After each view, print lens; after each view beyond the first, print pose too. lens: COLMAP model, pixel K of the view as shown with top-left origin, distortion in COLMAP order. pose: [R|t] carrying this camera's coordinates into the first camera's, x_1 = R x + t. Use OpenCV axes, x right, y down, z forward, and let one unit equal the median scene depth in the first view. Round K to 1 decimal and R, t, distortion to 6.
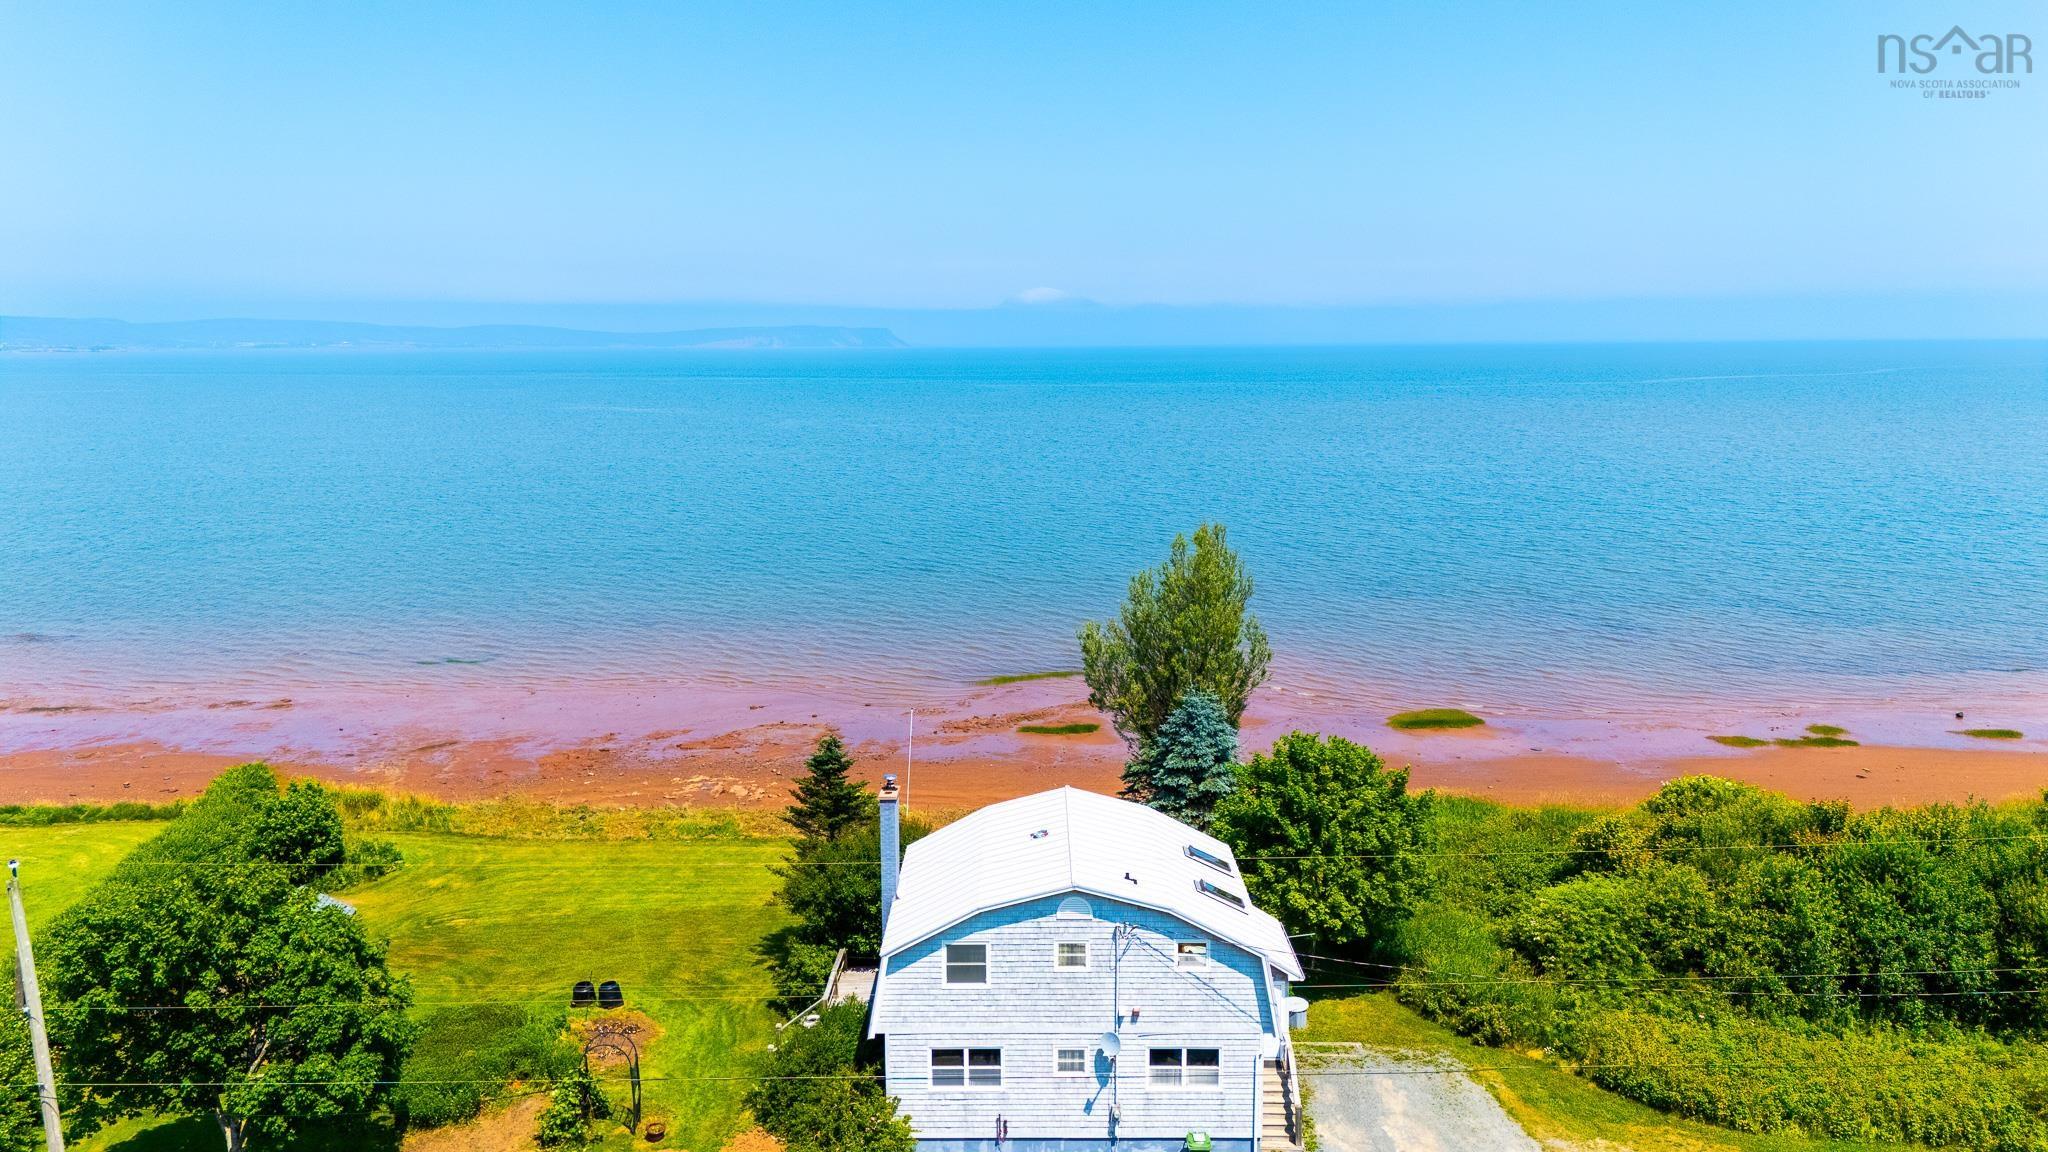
lens RADIAL K [[1516.0, 0, 1025.4], [0, 1516.0, 564.6], [0, 0, 1]] dist [0.088498, -0.076206]
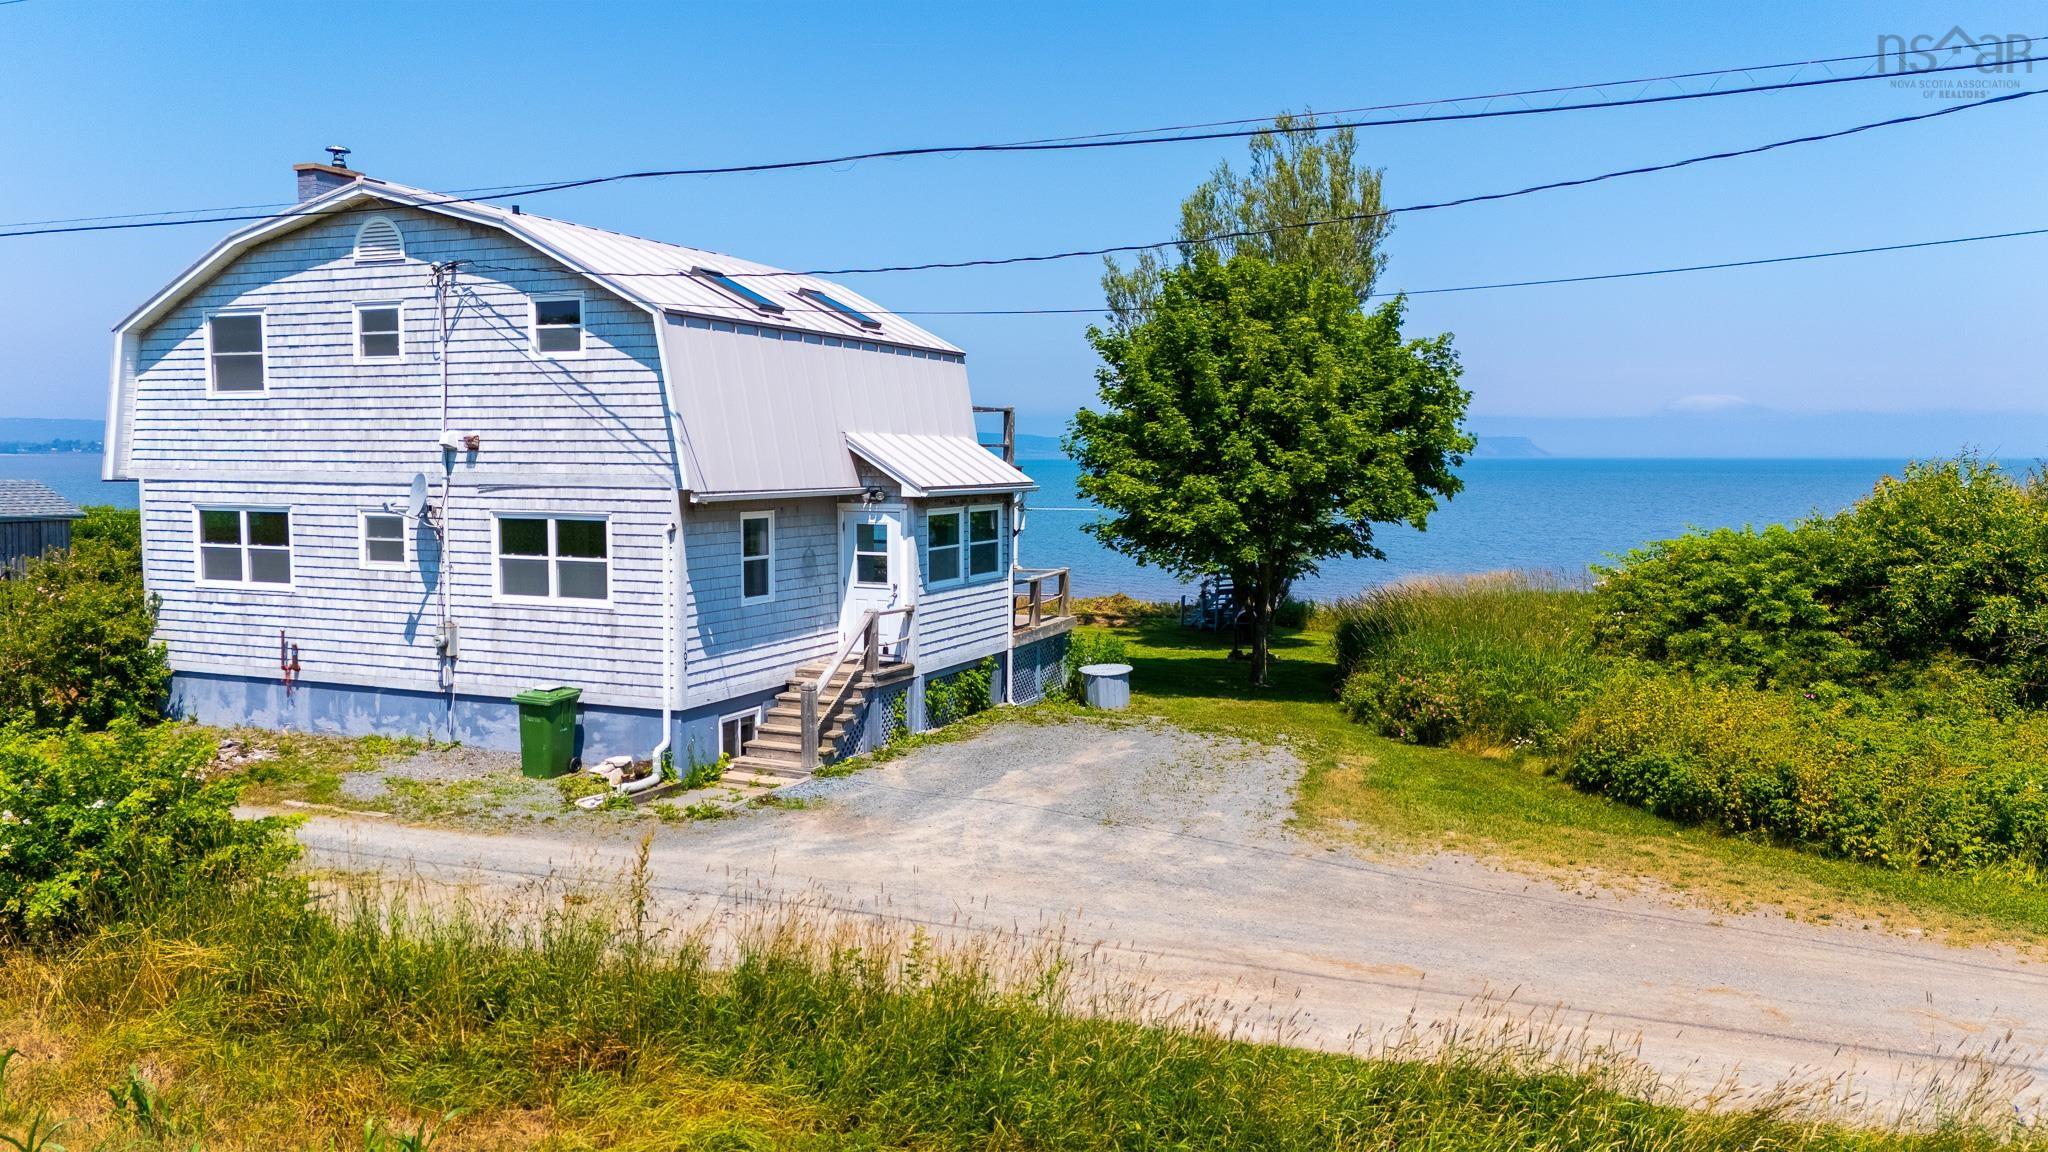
lens RADIAL K [[1508.2, 0, 1024.0], [0, 1508.2, 576.0], [0, 0, 1]] dist [0.073769, -0.082123]
pose [[0.917081, 0.038897, -0.396799, 0.448767], [-0.066006, 0.996308, -0.054888, 0.351717], [0.393199, 0.076528, 0.916263, 0.597672]]
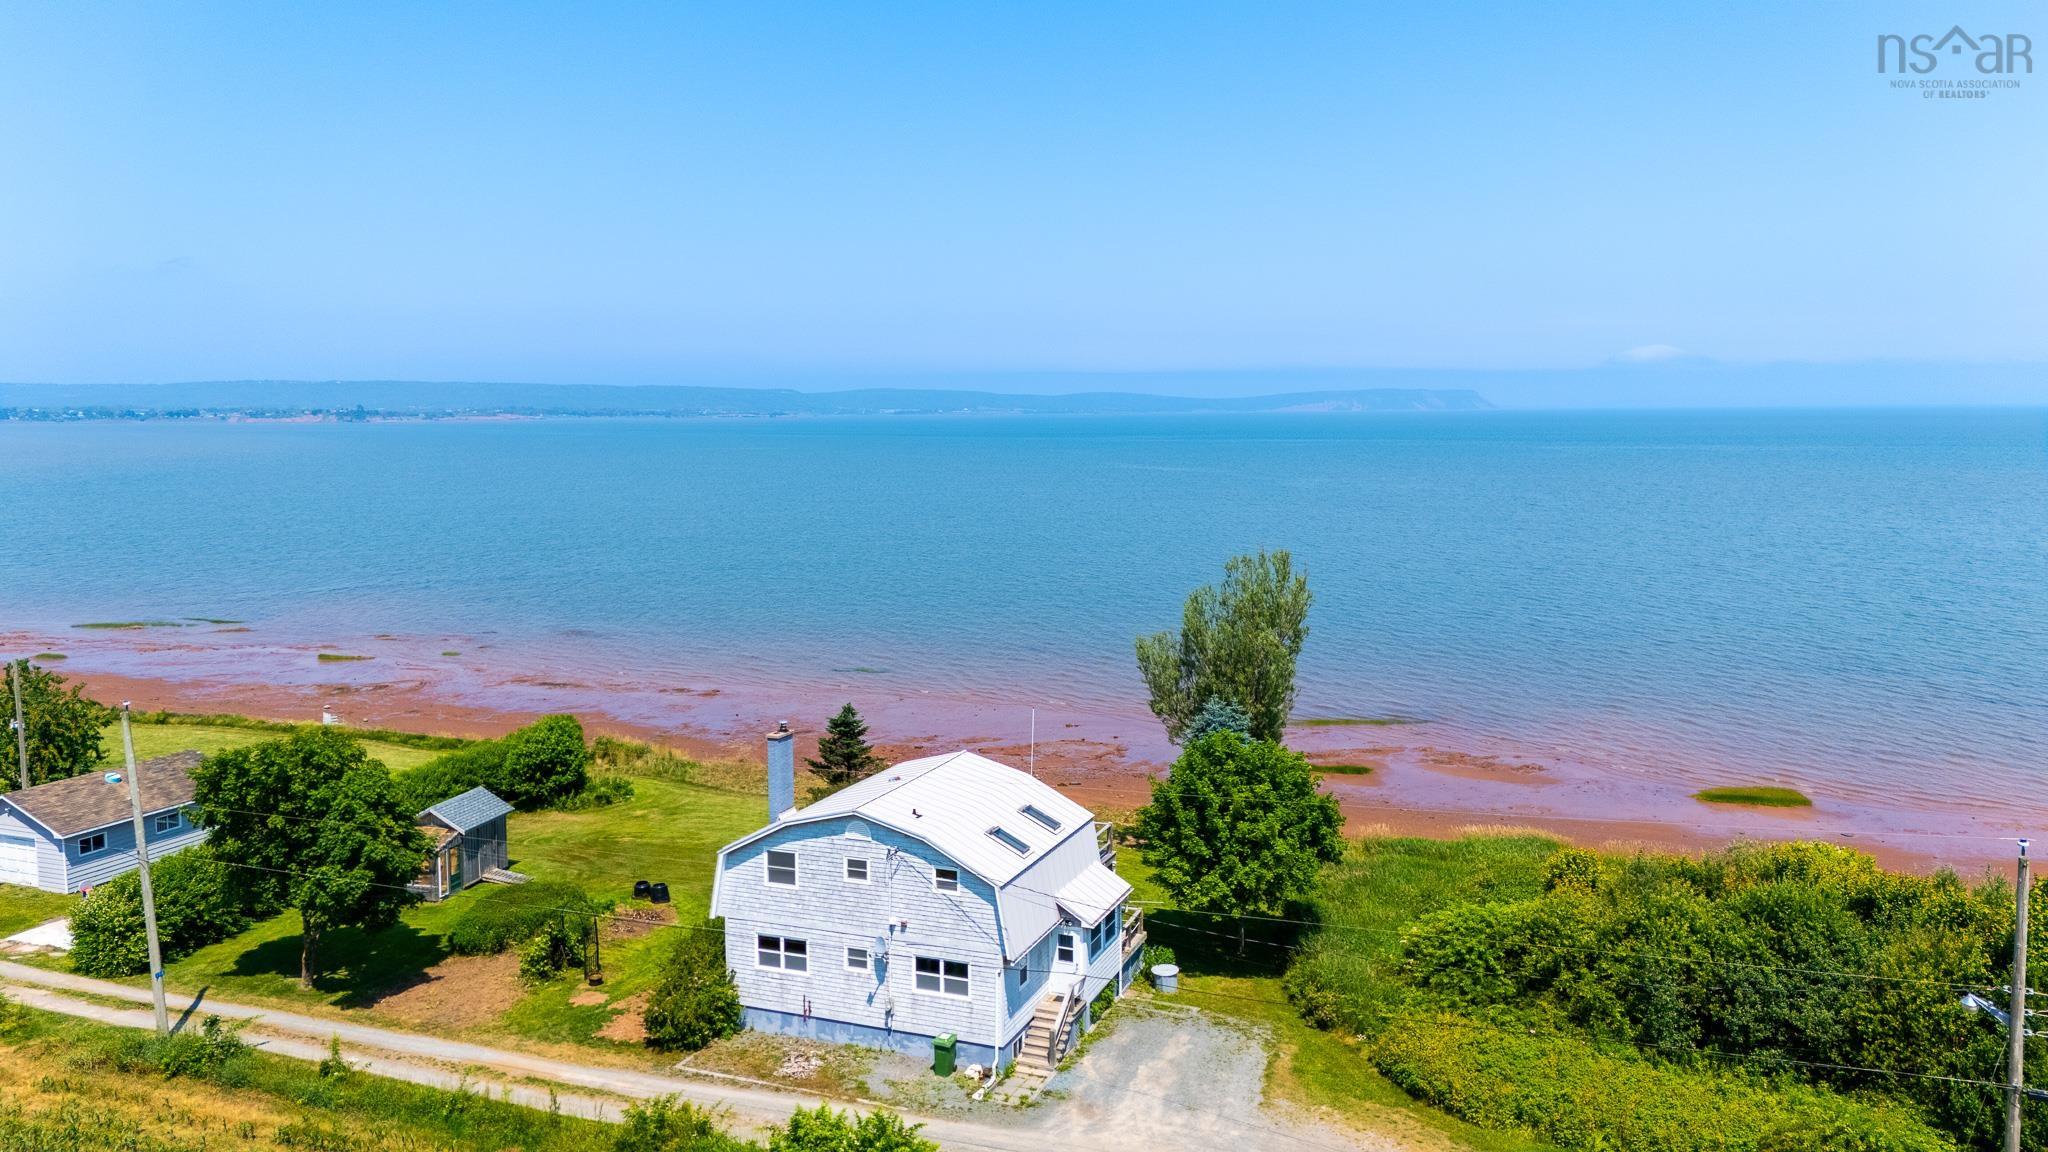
lens RADIAL K [[1518.8, 0, 1026.7], [0, 1518.8, 563.4], [0, 0, 1]] dist [0.082277, -0.057138]
pose [[0.929847, 0.038010, -0.365977, 0.585499], [-0.053469, 0.998050, -0.032196, 0.043743], [0.364040, 0.049506, 0.930067, -0.093268]]
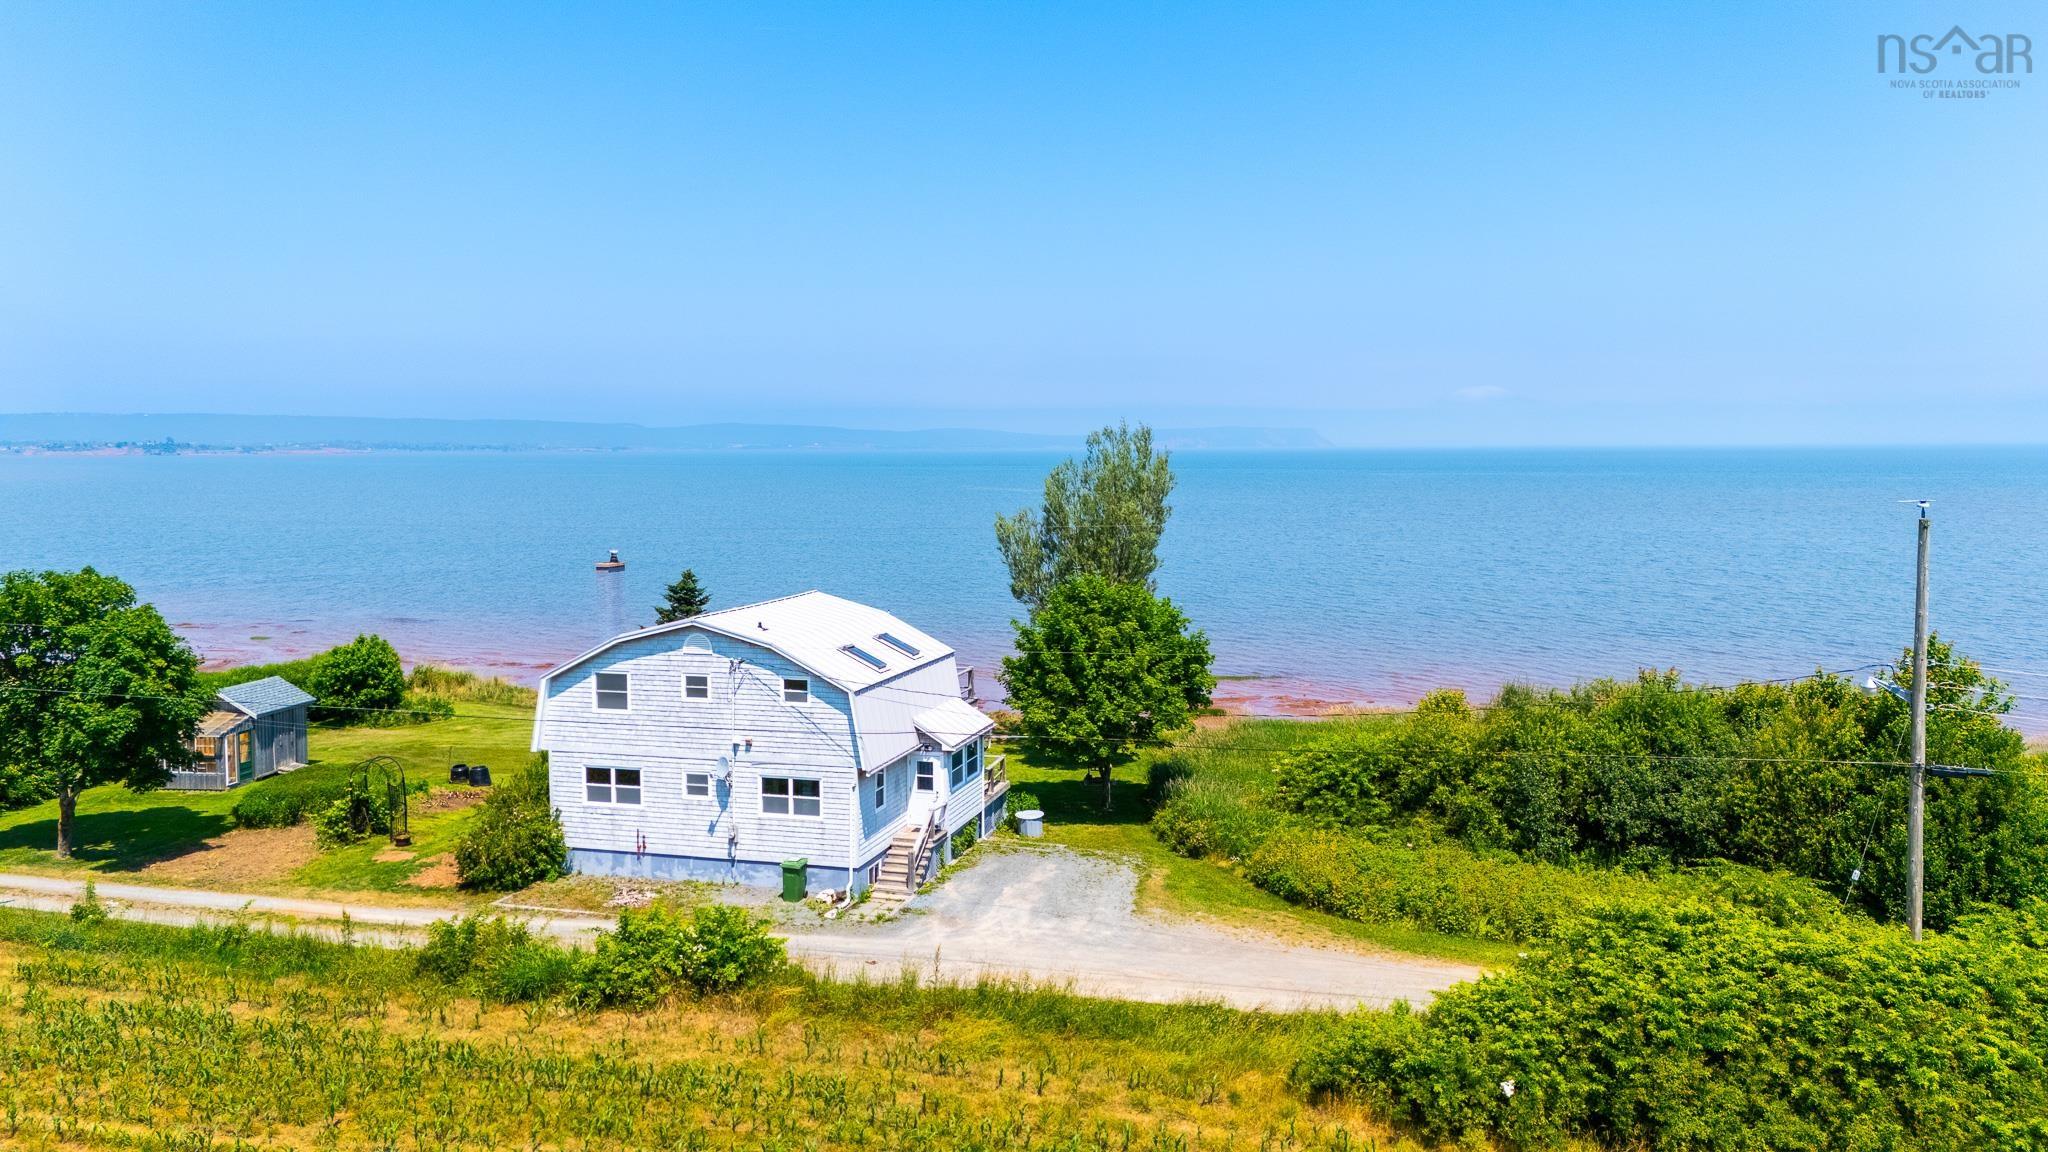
lens RADIAL K [[1516.0, 0, 1025.4], [0, 1516.0, 564.6], [0, 0, 1]] dist [0.088498, -0.076206]
pose [[0.961053, 0.023266, -0.275383, 0.560413], [-0.041597, 0.997276, -0.060912, 0.222138], [0.273216, 0.069995, 0.959403, -0.010097]]
